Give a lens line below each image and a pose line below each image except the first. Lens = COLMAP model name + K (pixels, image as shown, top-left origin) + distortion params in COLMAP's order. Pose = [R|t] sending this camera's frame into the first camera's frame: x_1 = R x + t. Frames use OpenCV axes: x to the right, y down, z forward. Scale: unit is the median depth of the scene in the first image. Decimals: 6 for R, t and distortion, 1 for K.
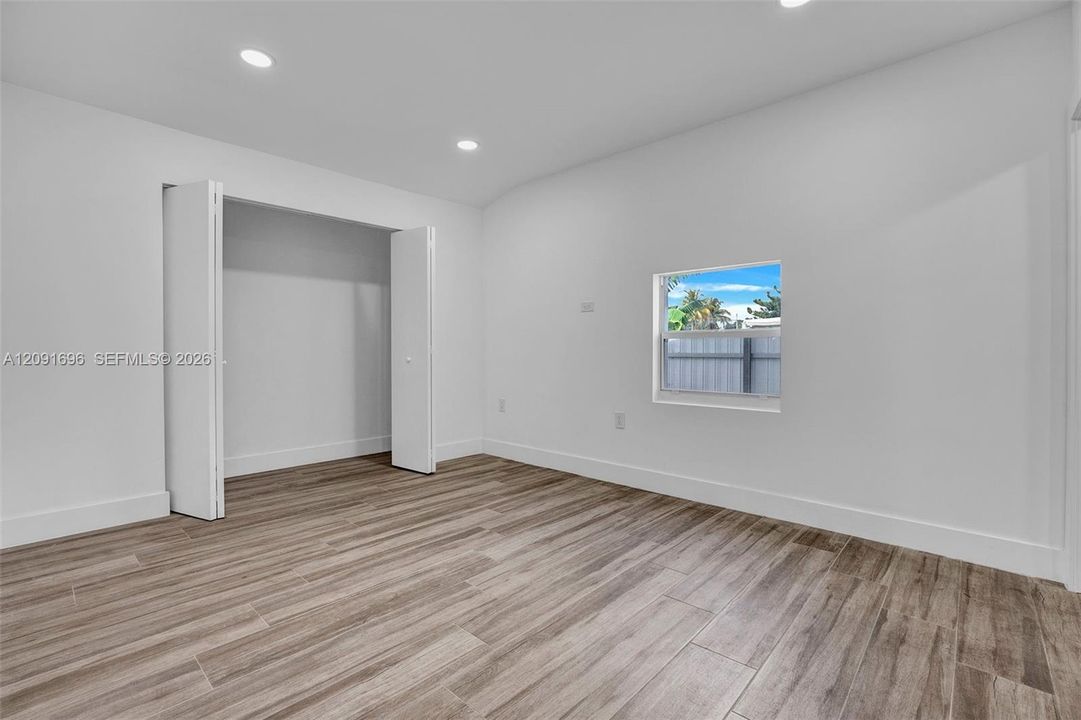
lens RADIAL K [[473.5, 0, 538.2], [0, 473.5, 358.3], [0, 0, 1]] dist [-0.019500, 0.000033]
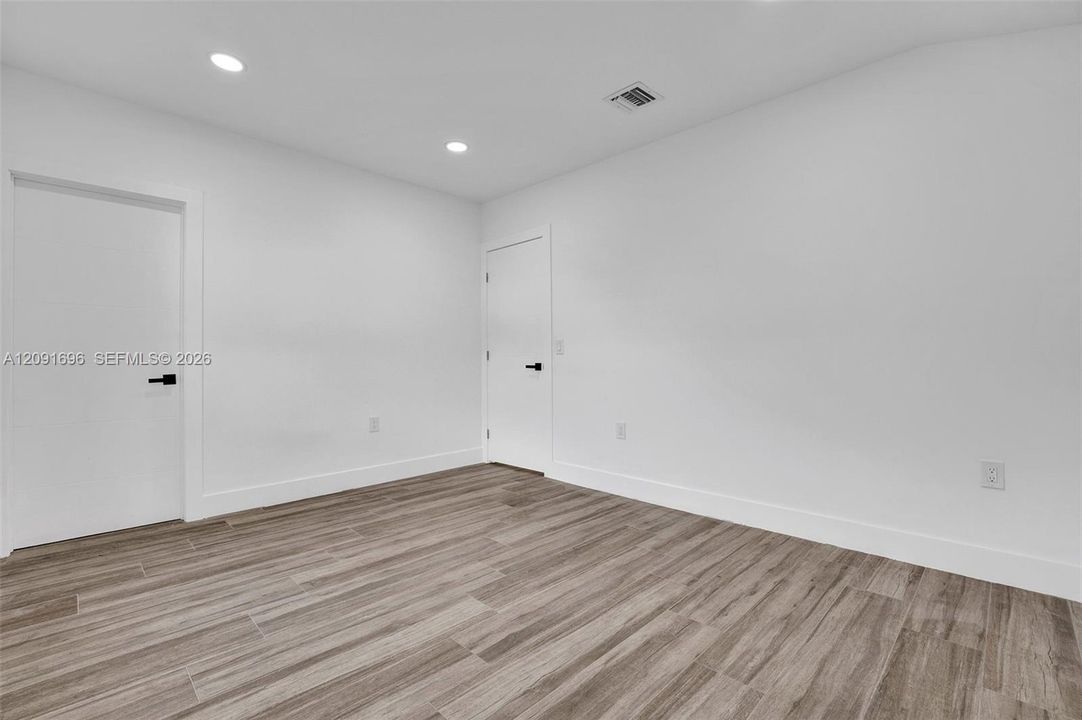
lens RADIAL K [[473.9, 0, 538.7], [0, 473.9, 358.3], [0, 0, 1]] dist [-0.019500, 0.000033]
pose [[-0.999010, 0.000941, 0.044484, -0.262579], [0.001714, 0.999848, 0.017338, -0.030951], [-0.044460, 0.017397, -0.998860, 1.942135]]
